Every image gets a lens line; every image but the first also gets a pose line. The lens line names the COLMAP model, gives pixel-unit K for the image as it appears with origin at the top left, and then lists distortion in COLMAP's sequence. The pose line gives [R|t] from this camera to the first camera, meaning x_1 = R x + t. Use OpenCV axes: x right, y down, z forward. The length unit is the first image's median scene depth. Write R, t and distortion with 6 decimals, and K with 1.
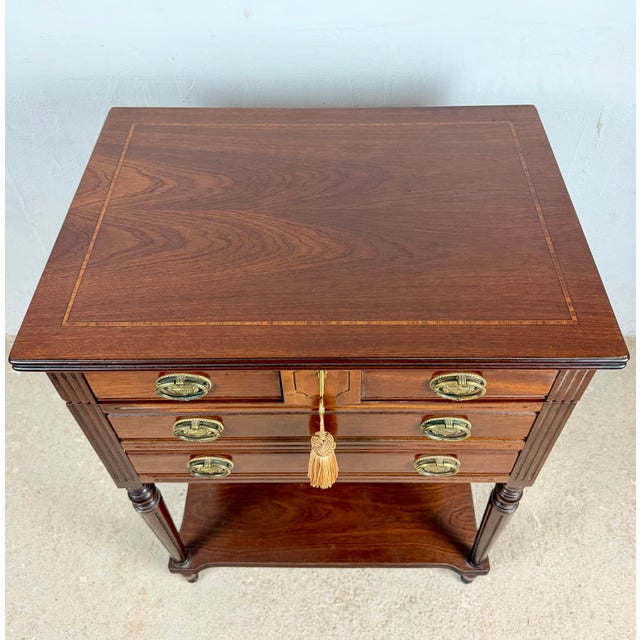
lens RADIAL K [[644.3, 0, 323.3], [0, 644.3, 318.7], [0, 0, 1]] dist [0.016138, 0.000000]
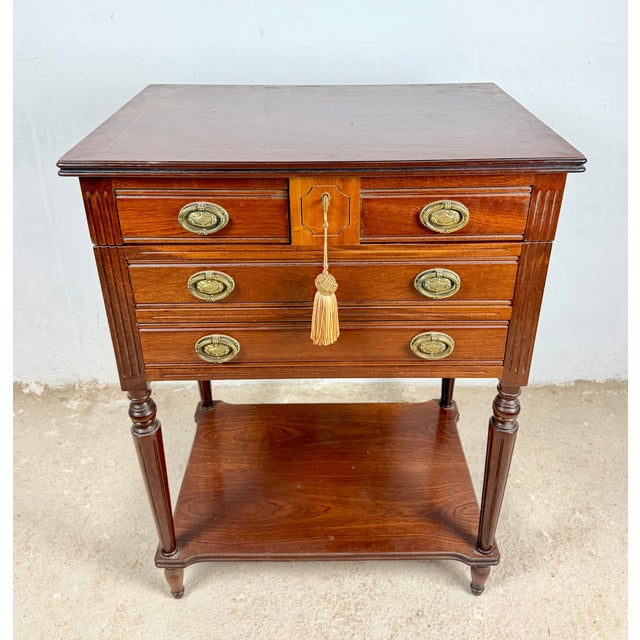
lens RADIAL K [[644.3, 0, 321.8], [0, 644.3, 299.8], [0, 0, 1]] dist [0.016138, 0.000000]
pose [[0.999897, 0.001902, 0.014236, -0.013042], [0.003389, 0.931957, -0.362553, 0.353106], [-0.013957, 0.362563, 0.931855, -0.003193]]
